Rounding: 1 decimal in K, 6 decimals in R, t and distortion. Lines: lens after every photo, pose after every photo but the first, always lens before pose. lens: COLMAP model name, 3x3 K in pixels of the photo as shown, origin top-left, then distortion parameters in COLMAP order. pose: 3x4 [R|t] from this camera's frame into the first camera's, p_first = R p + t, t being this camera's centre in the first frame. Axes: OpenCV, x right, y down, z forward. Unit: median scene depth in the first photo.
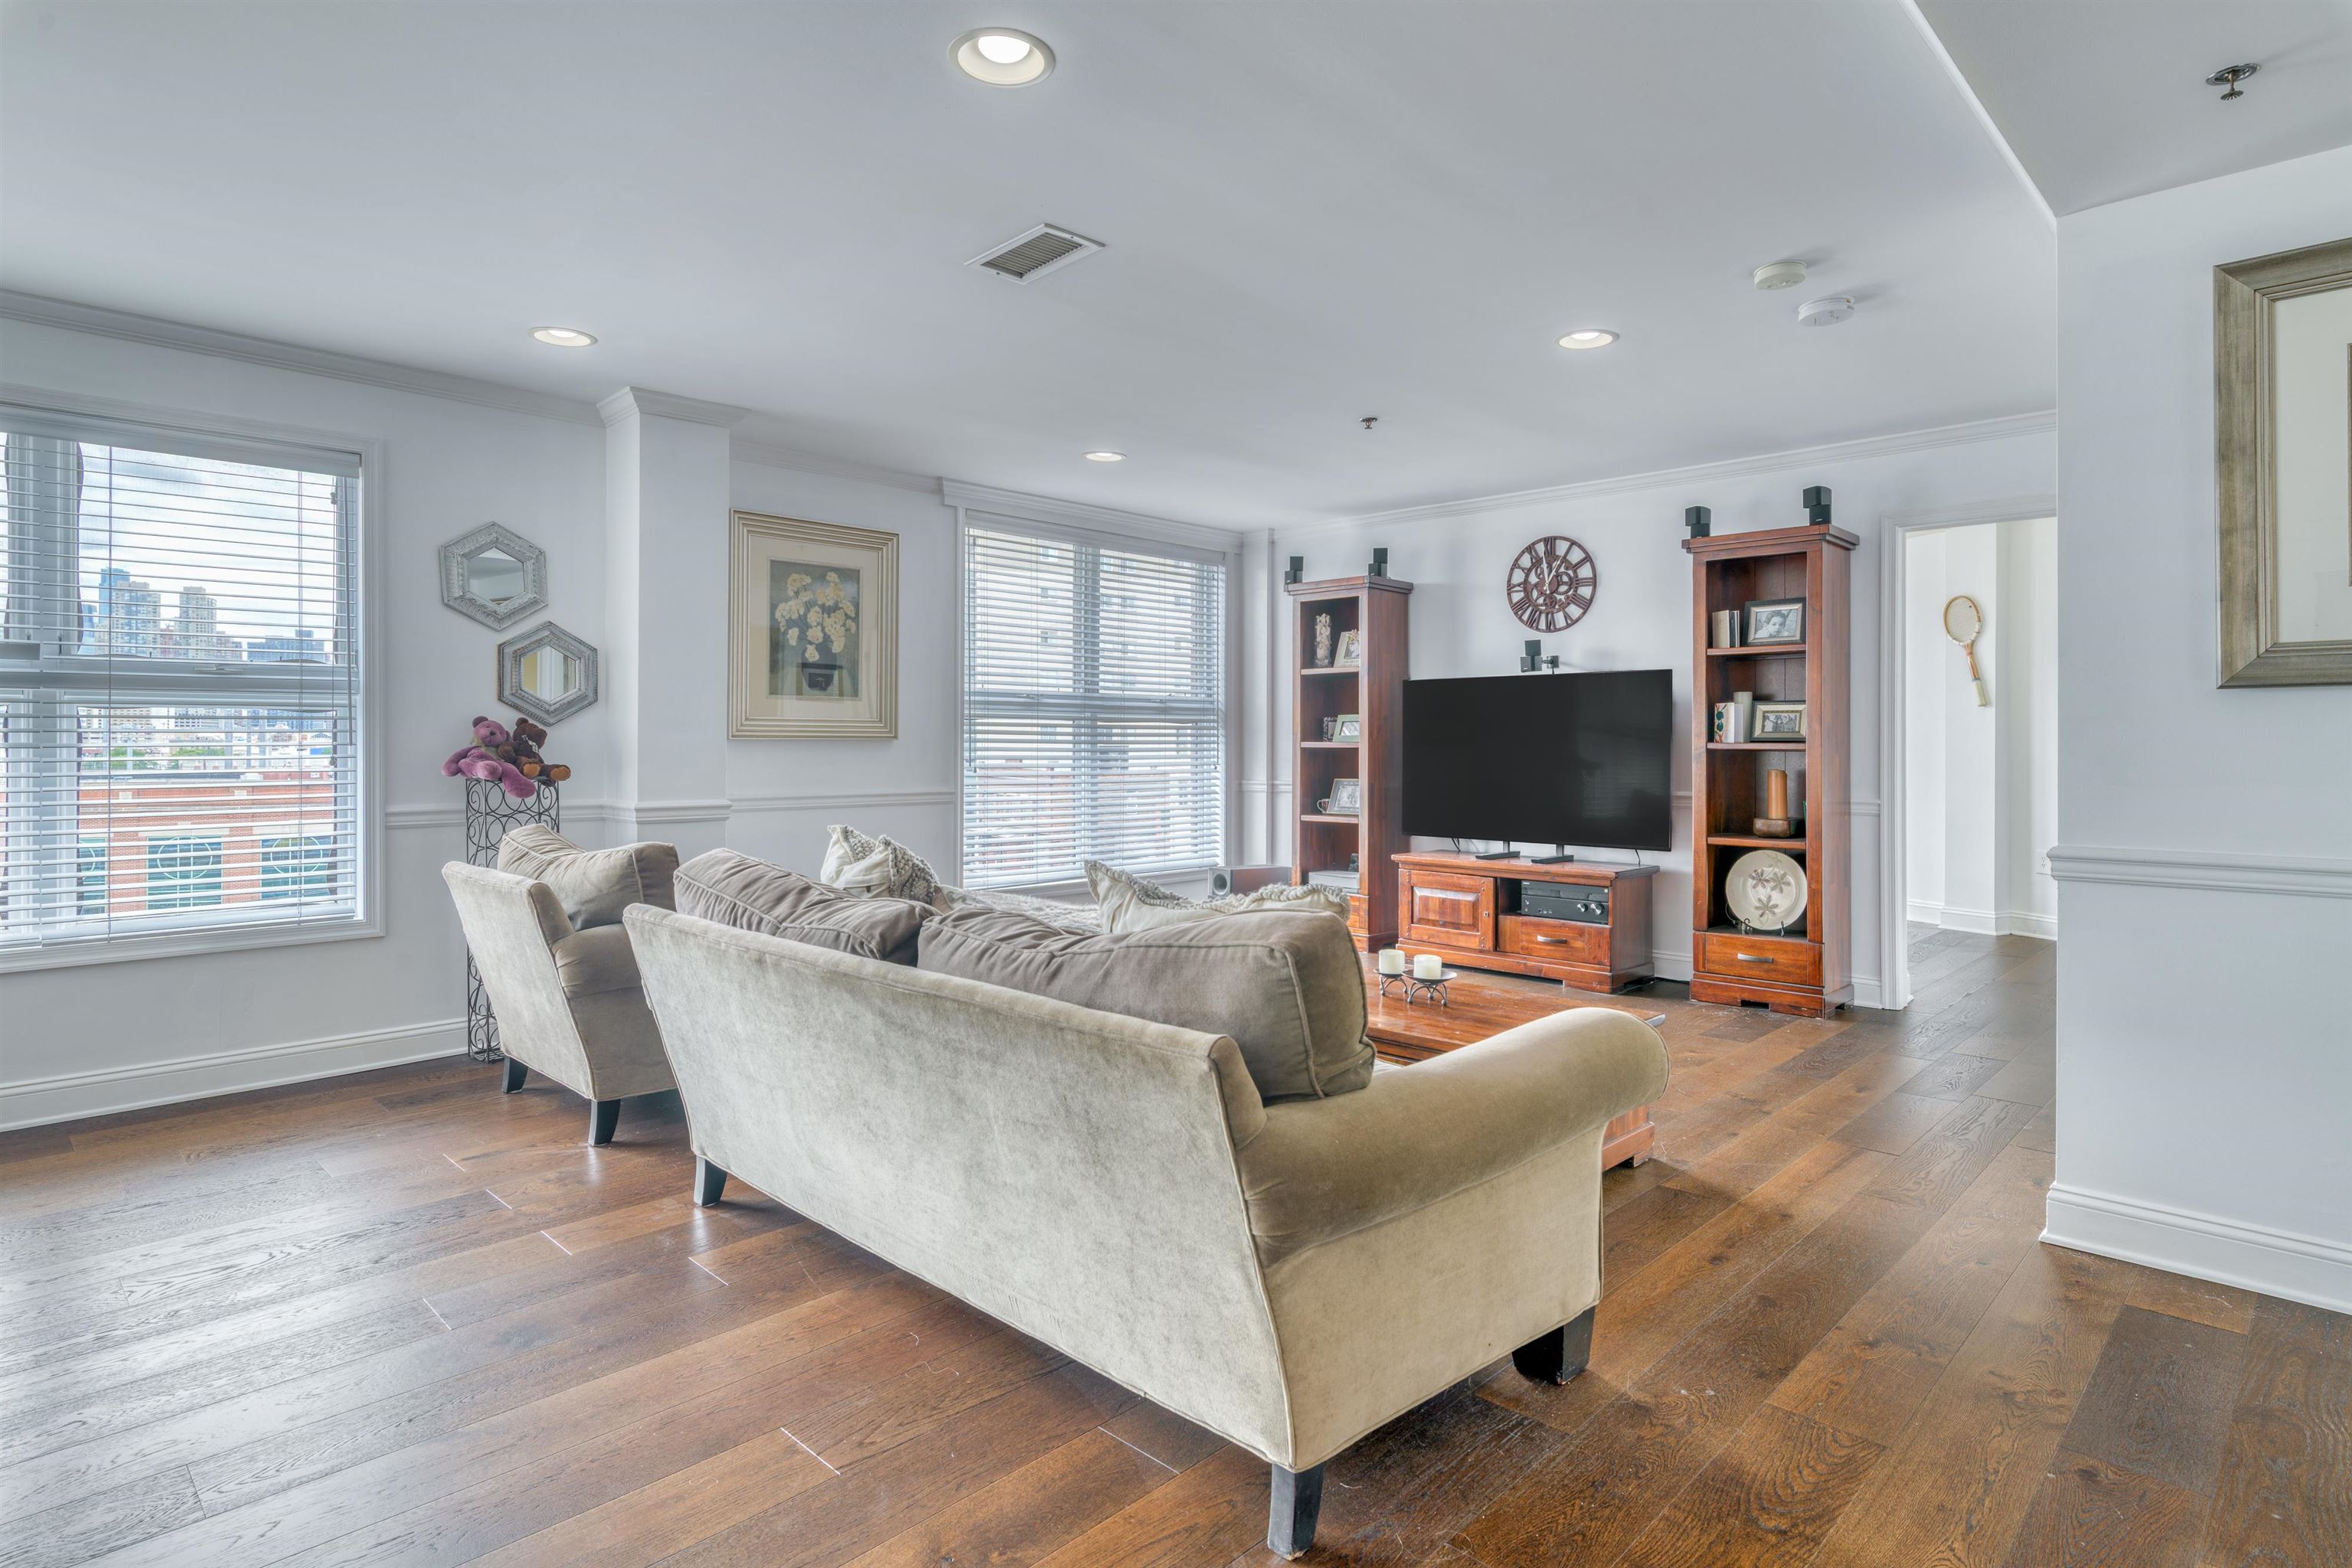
lens RADIAL K [[1220.4, 0, 1154.9], [0, 1220.4, 731.1], [0, 0, 1]] dist [0.000822, -0.001253]
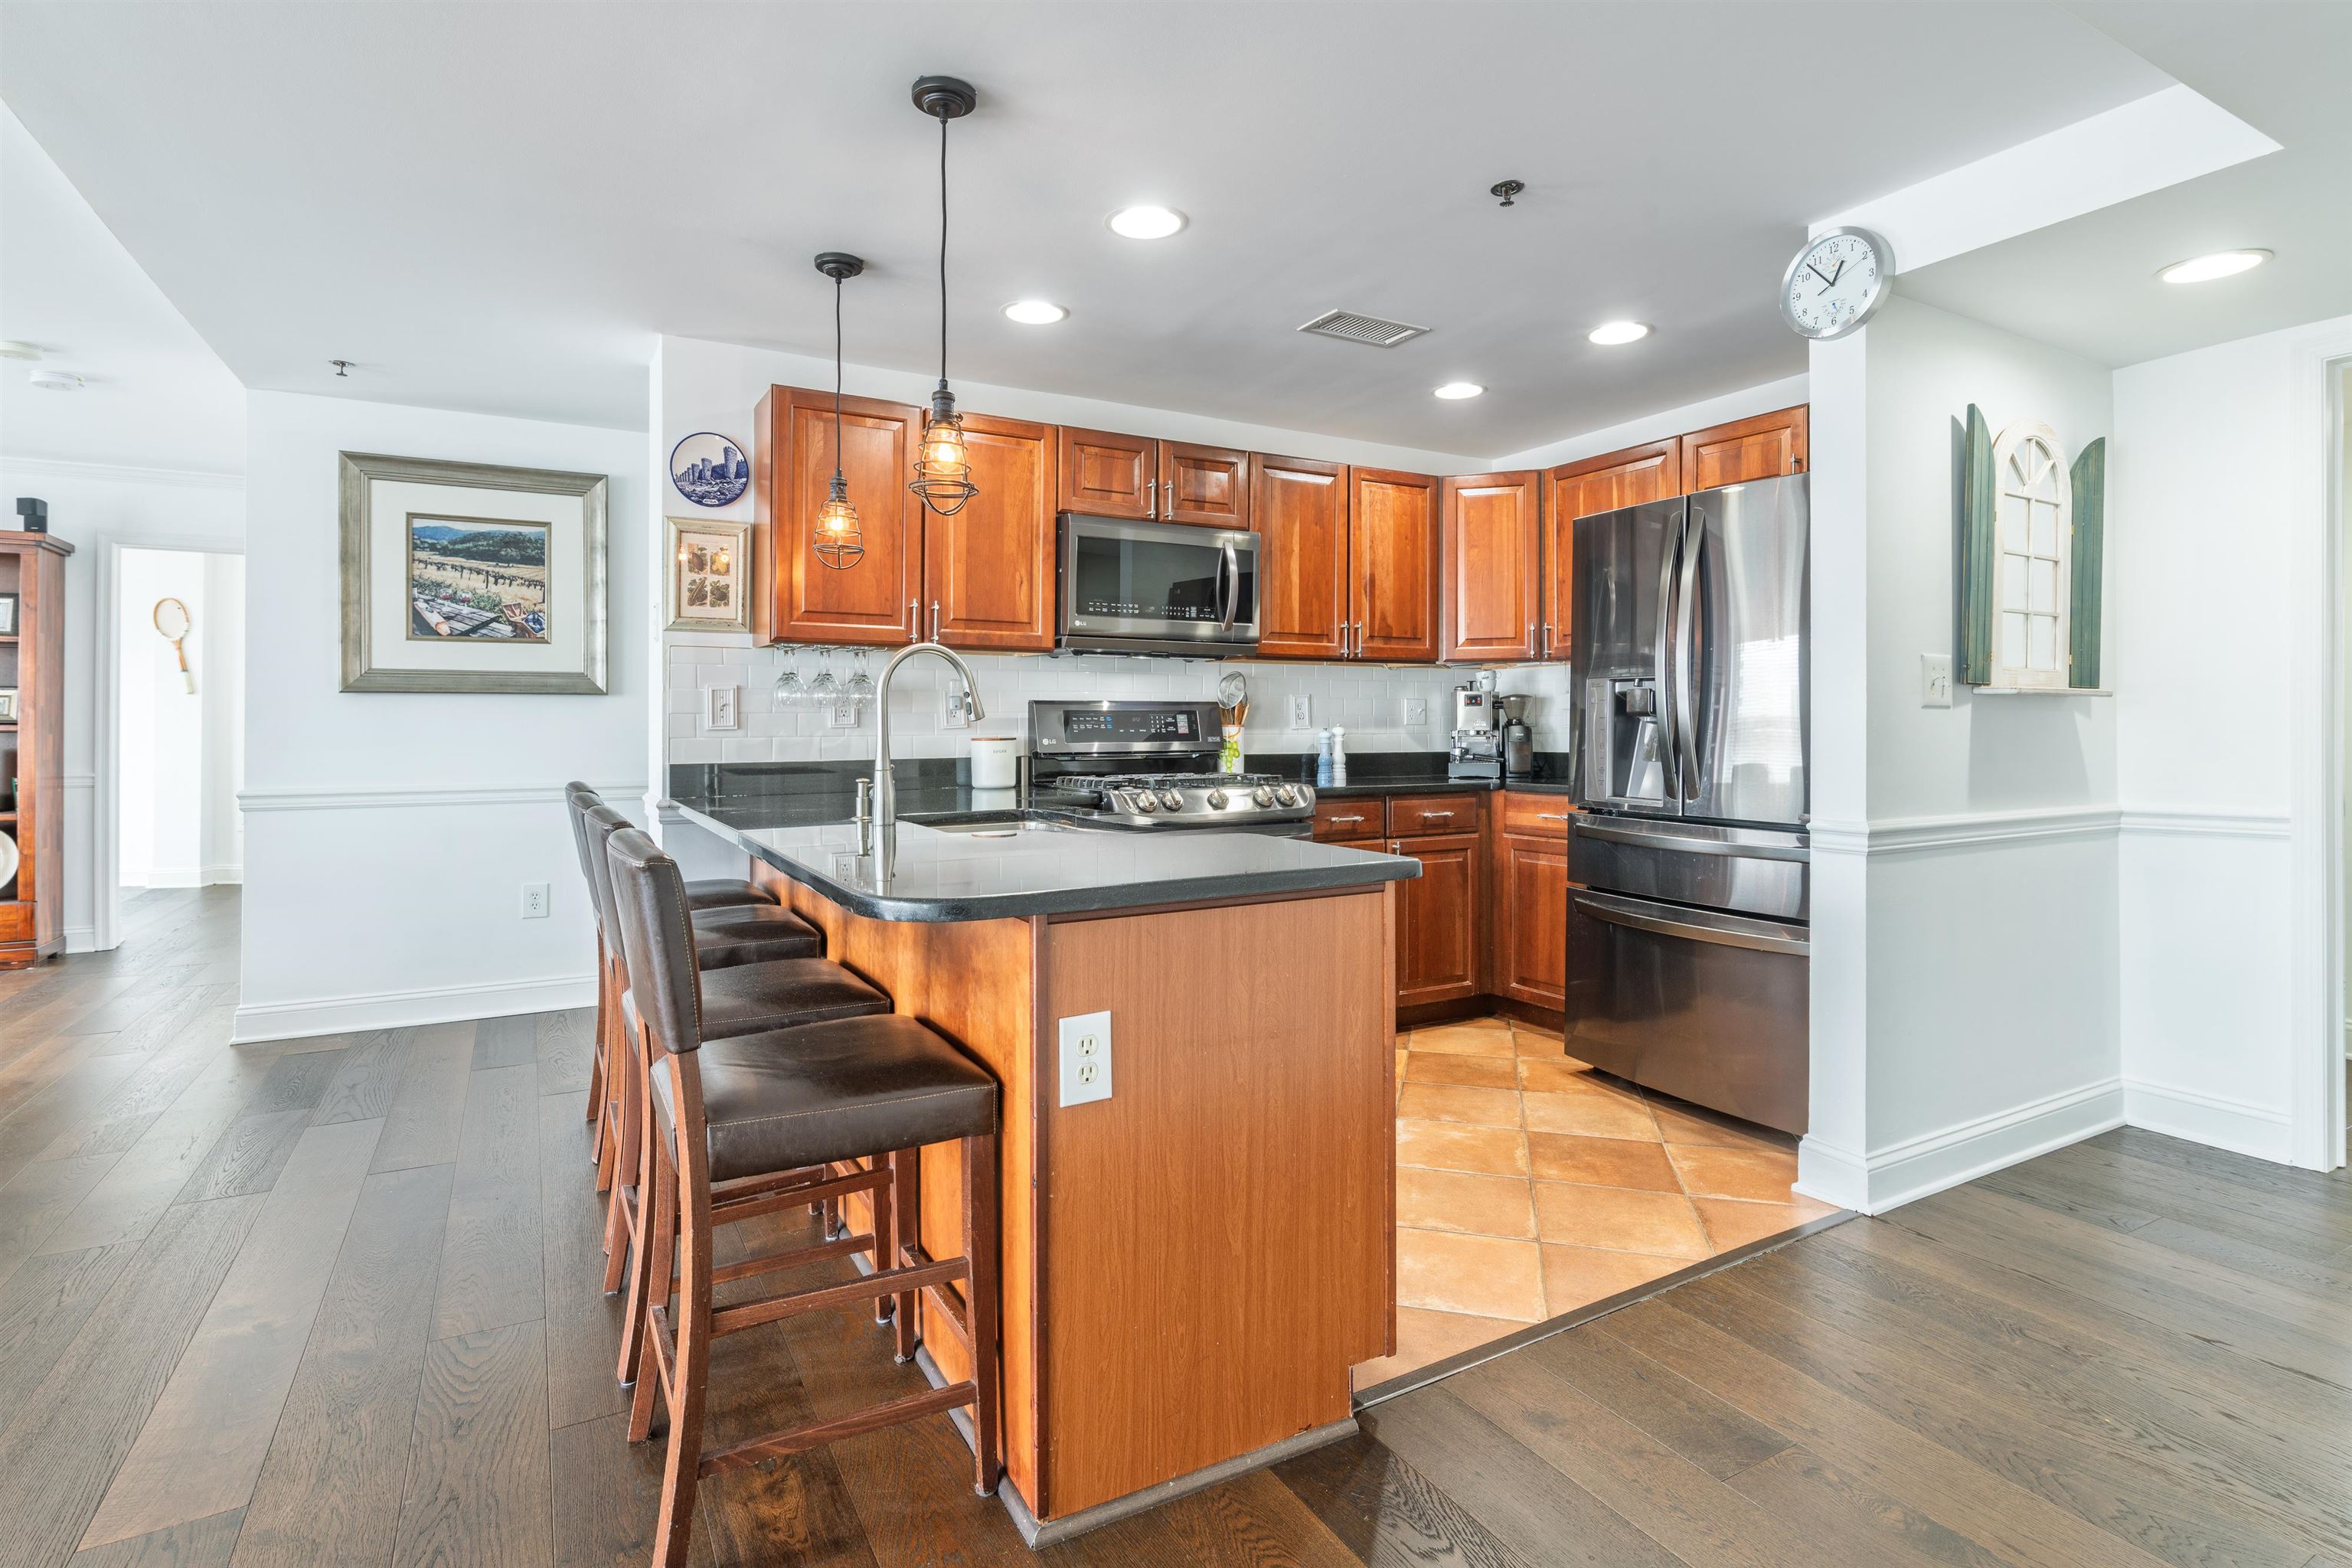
lens RADIAL K [[1170.3, 0, 1196.5], [0, 1170.3, 723.6], [0, 0, 1]] dist [-0.000062, 0.000169]
pose [[0.260258, -0.000117, 0.965539, -0.207629], [-0.007994, 0.999965, 0.002276, -0.002151], [-0.965506, -0.008311, 0.260248, -0.301638]]
